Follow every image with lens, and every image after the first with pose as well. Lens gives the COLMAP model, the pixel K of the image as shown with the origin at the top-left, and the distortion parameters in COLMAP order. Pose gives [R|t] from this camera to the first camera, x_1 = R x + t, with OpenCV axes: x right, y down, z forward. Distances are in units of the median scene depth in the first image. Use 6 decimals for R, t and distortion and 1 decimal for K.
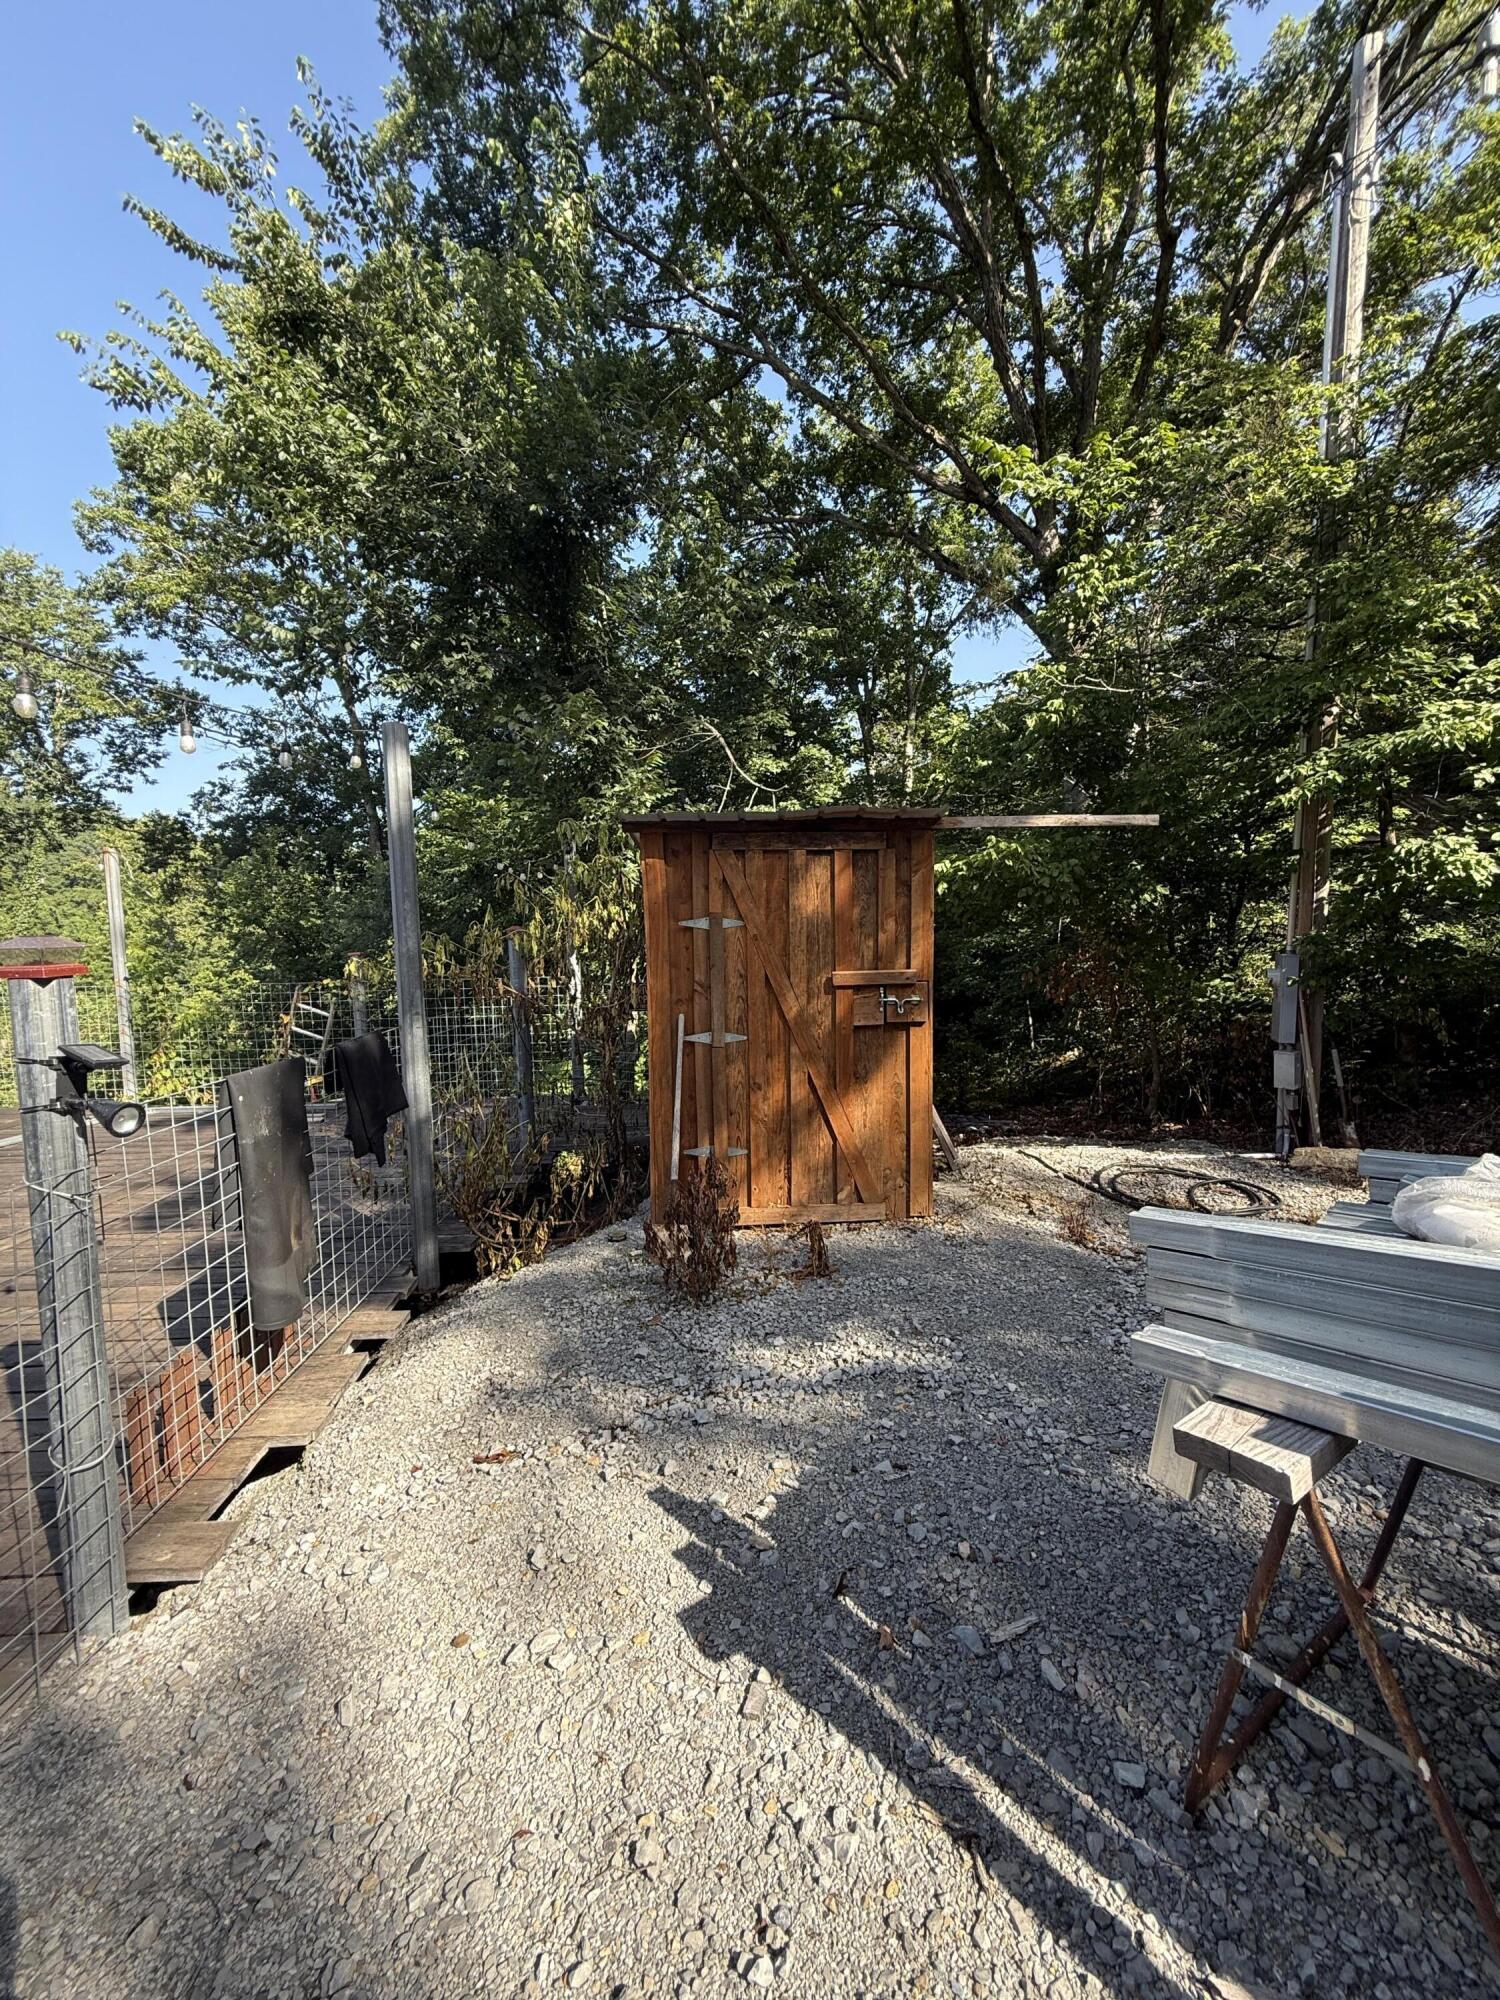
lens RADIAL K [[806.8, 0, 750.6], [0, 806.8, 1000.0], [0, 0, 1]] dist [-0.002634, 0.002001]
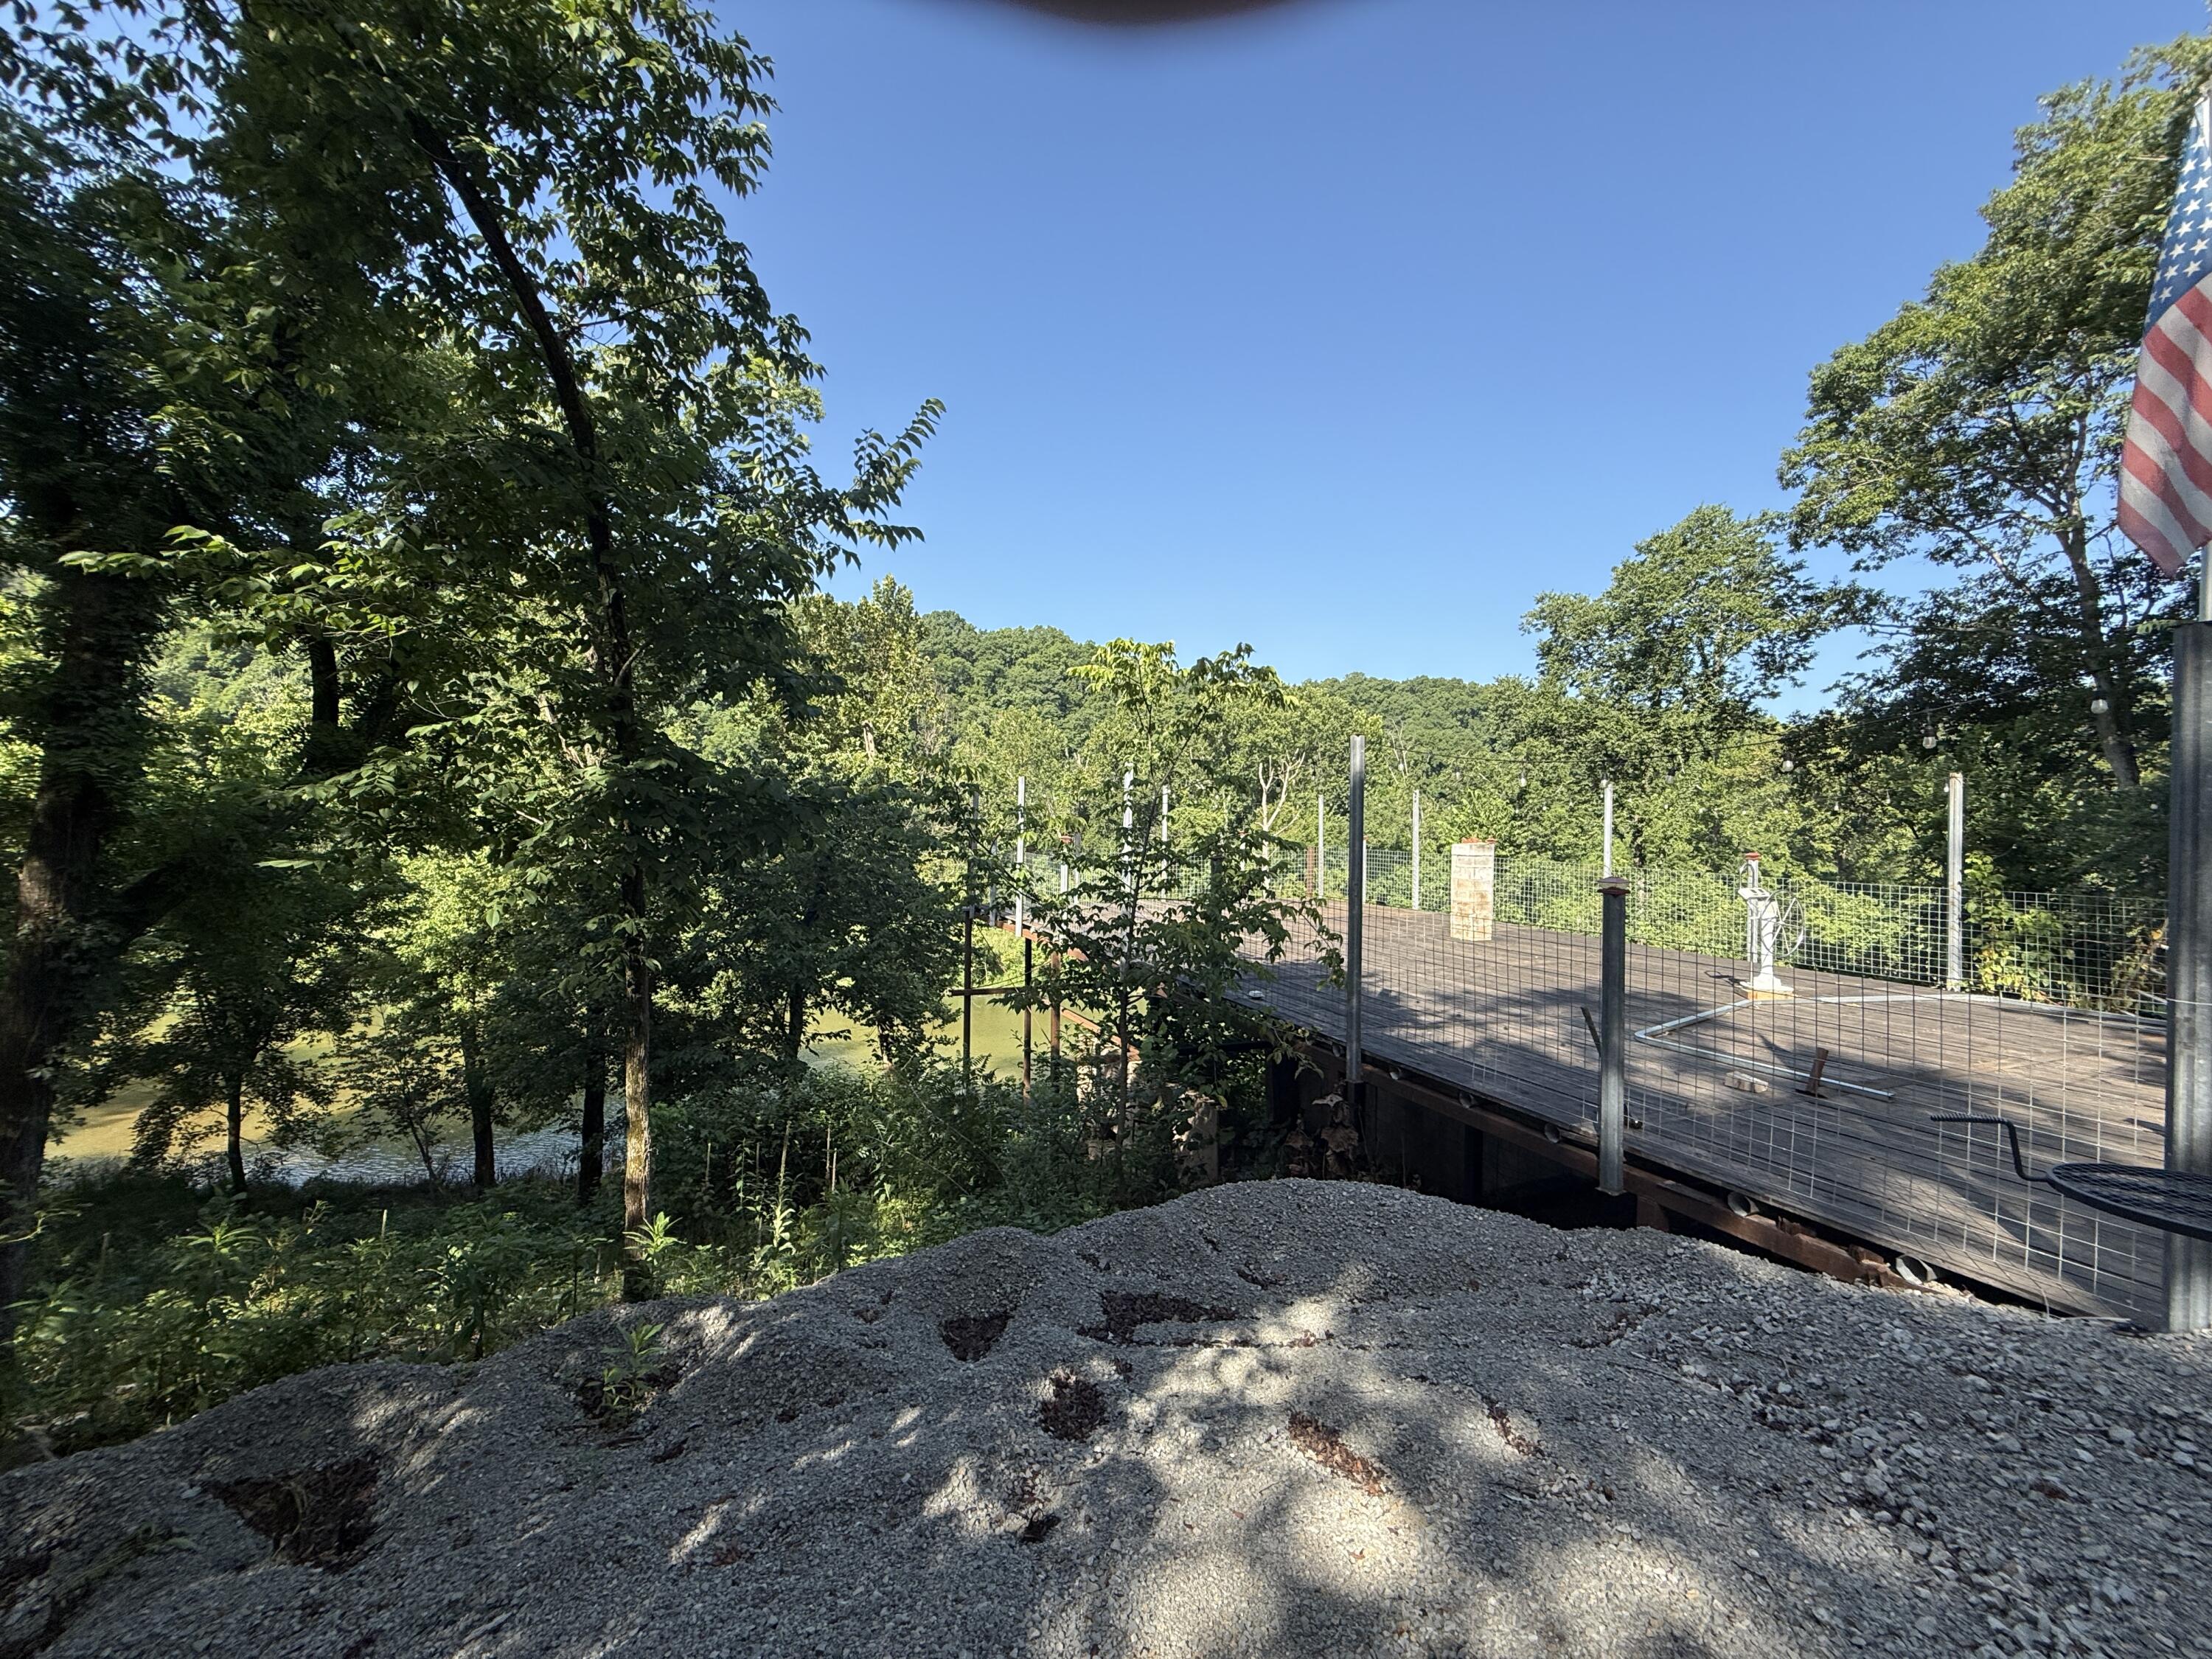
lens RADIAL K [[892.4, 0, 1108.7], [0, 892.4, 823.8], [0, 0, 1]] dist [-0.002634, 0.002001]
pose [[0.355241, 0.015269, -0.934650, 0.000918], [-0.095083, 0.995271, -0.019879, 0.009648], [0.929926, 0.095931, 0.355013, -0.194118]]
